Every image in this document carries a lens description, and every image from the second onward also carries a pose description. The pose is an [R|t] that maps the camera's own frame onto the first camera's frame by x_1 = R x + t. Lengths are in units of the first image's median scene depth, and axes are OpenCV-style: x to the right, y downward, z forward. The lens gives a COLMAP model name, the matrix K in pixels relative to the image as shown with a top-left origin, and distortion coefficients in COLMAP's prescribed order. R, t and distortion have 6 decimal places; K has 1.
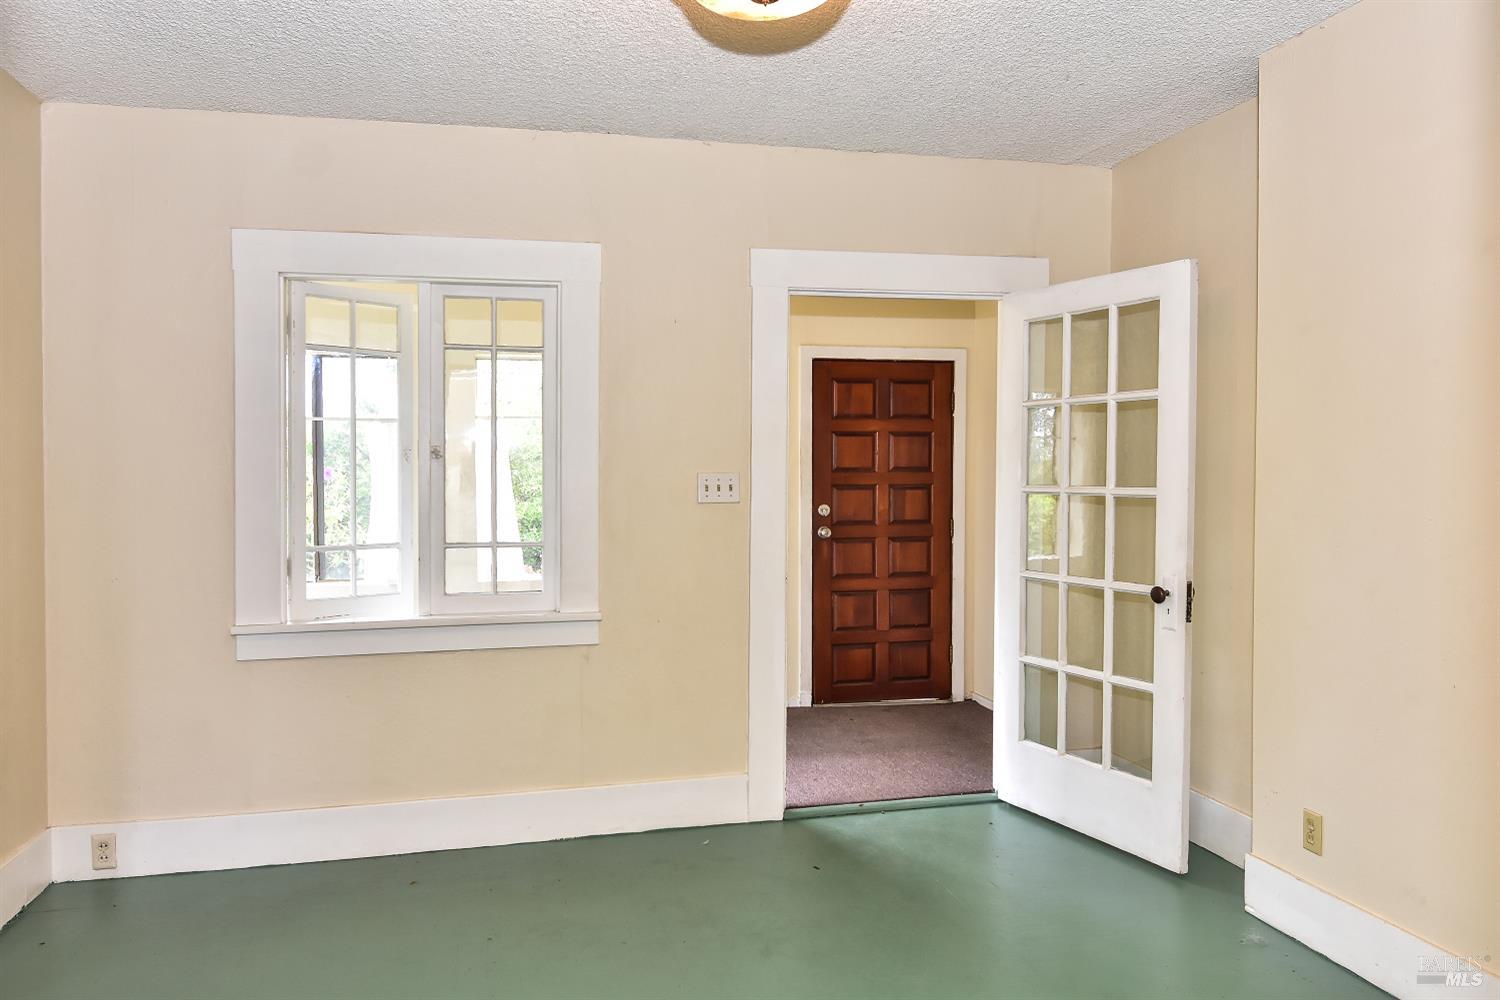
lens RADIAL K [[1078.6, 0, 739.4], [0, 1078.6, 499.7], [0, 0, 1]] dist [0.011333, -0.023299]
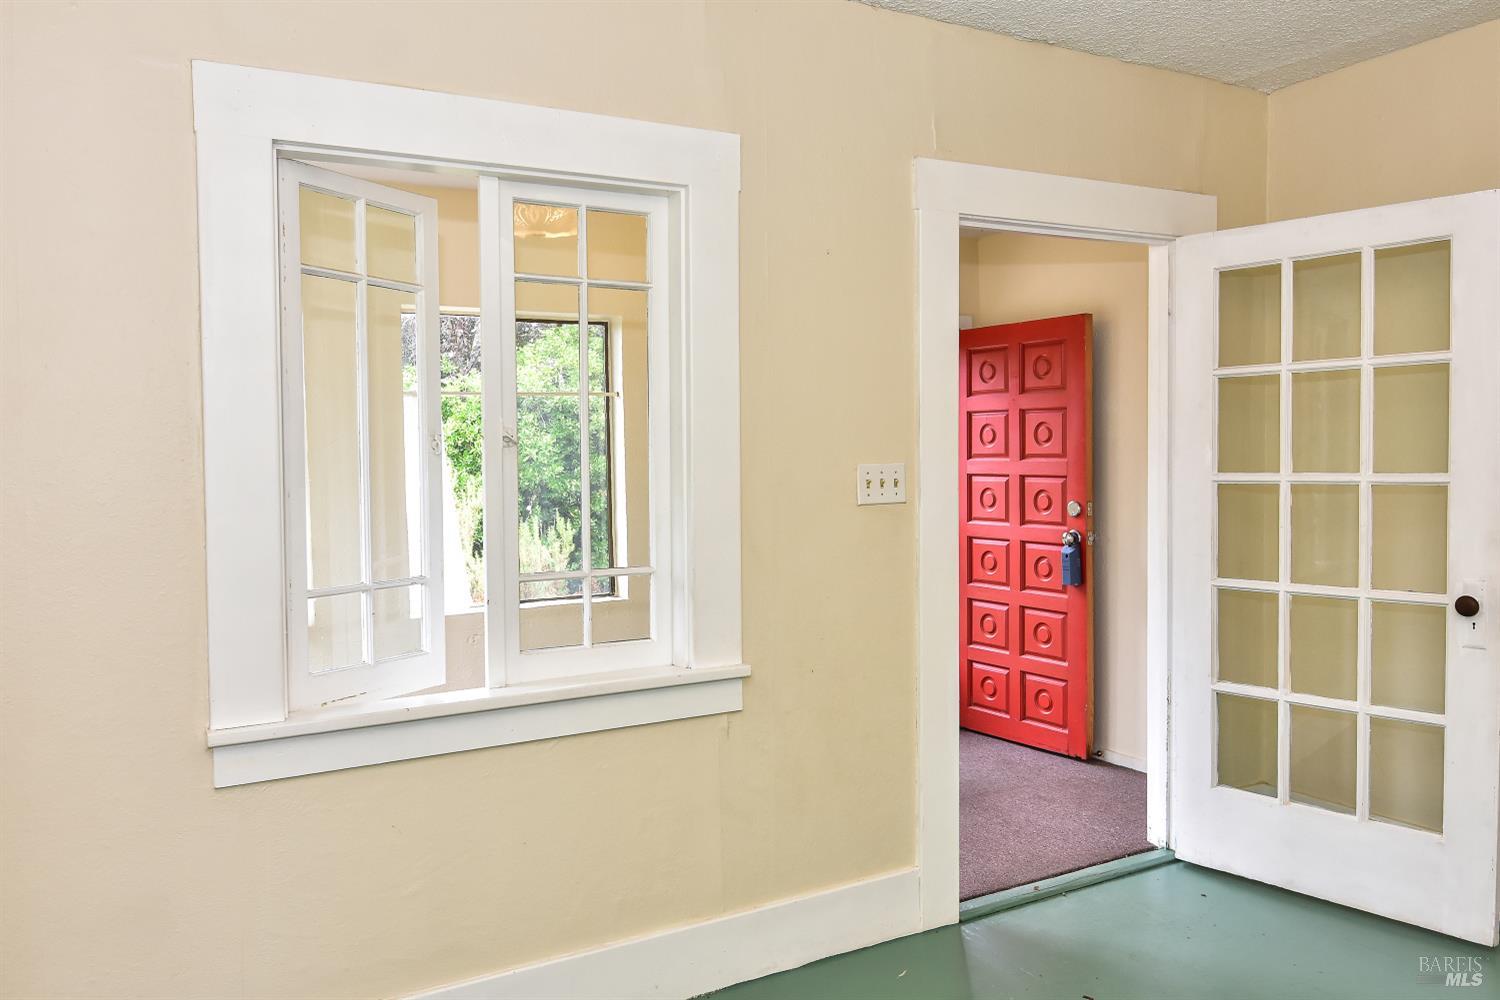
lens RADIAL K [[1094.1, 0, 758.6], [0, 1094.1, 495.2], [0, 0, 1]] dist [-0.013506, 0.004944]
pose [[0.969048, -0.022273, 0.245866, -0.282723], [0.020774, 0.999746, 0.008691, -0.011192], [-0.245997, -0.003315, 0.969265, 0.303834]]
